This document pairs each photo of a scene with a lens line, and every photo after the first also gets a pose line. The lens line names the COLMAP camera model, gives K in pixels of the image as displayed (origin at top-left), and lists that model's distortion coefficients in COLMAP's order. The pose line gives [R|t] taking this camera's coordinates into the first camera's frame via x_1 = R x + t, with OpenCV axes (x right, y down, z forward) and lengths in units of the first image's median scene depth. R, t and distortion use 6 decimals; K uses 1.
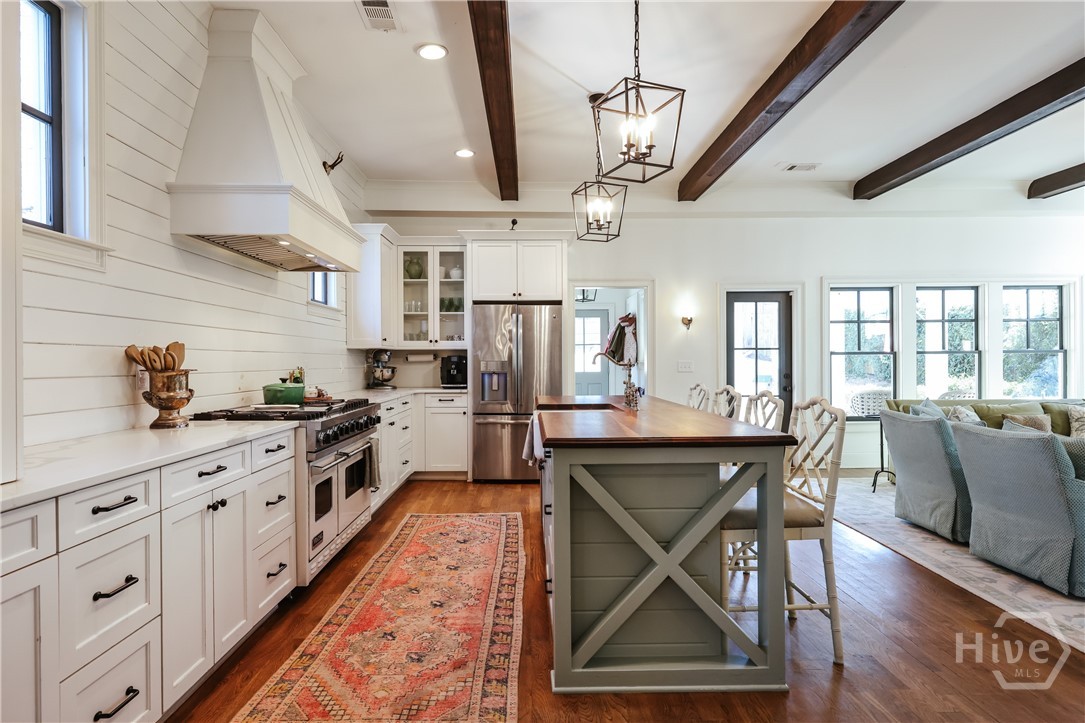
lens RADIAL K [[559.6, 0, 542.5], [0, 559.6, 361.5], [0, 0, 1]] dist [-0.002195, -0.000356]
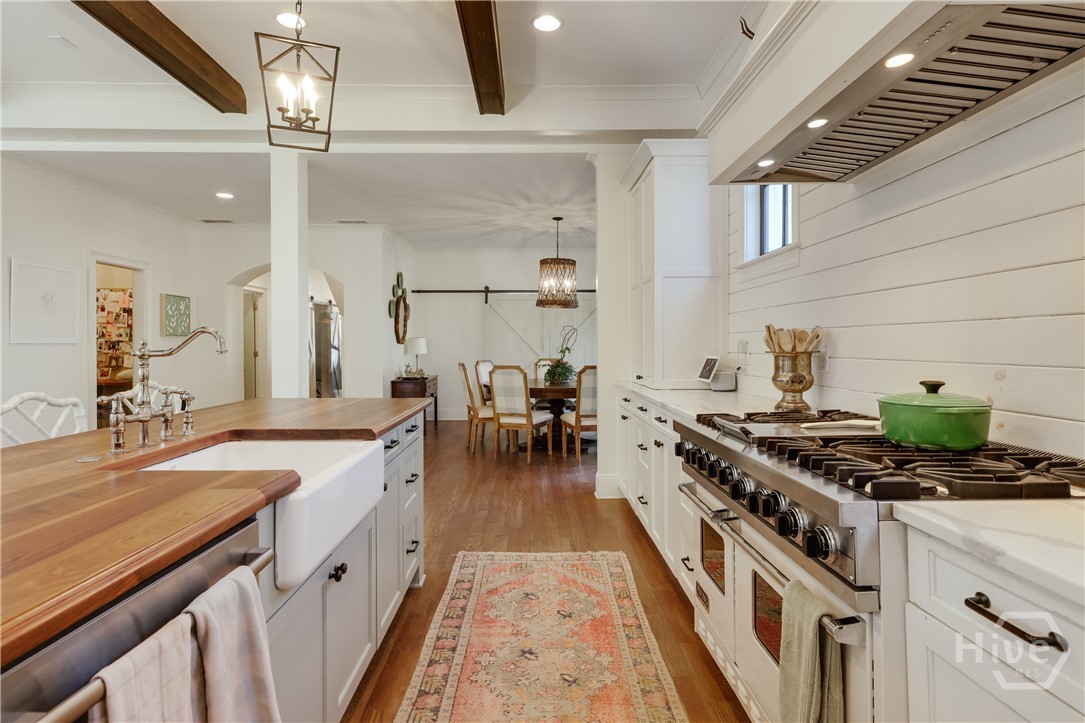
lens RADIAL K [[507.9, 0, 539.6], [0, 507.9, 330.4], [0, 0, 1]] dist [-0.001419, -0.000478]
pose [[-0.999977, 0.006855, -0.000066, -0.190459], [0.006854, 0.999648, -0.025614, -0.001743], [-0.000109, -0.025614, -0.999672, 1.589520]]
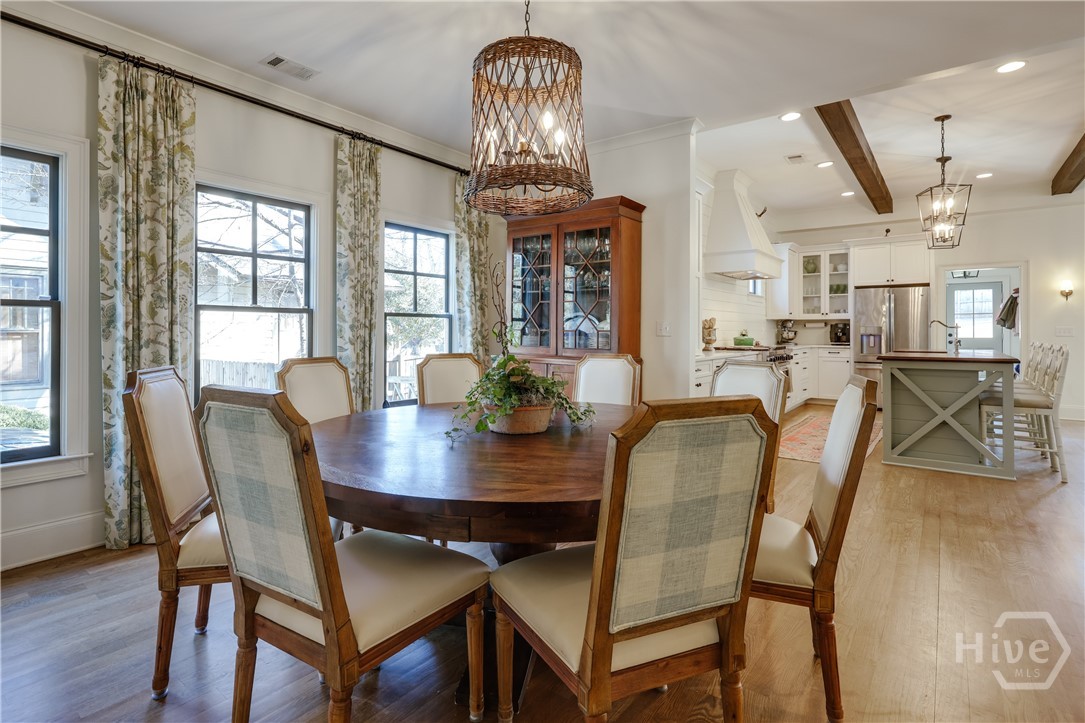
lens RADIAL K [[507.9, 0, 539.6], [0, 507.9, 330.4], [0, 0, 1]] dist [-0.001419, -0.000478]
pose [[0.763887, 0.005231, -0.645328, 0.179487], [-0.005323, 0.999984, 0.001804, 0.017597], [0.645328, 0.002057, 0.763903, -0.955995]]
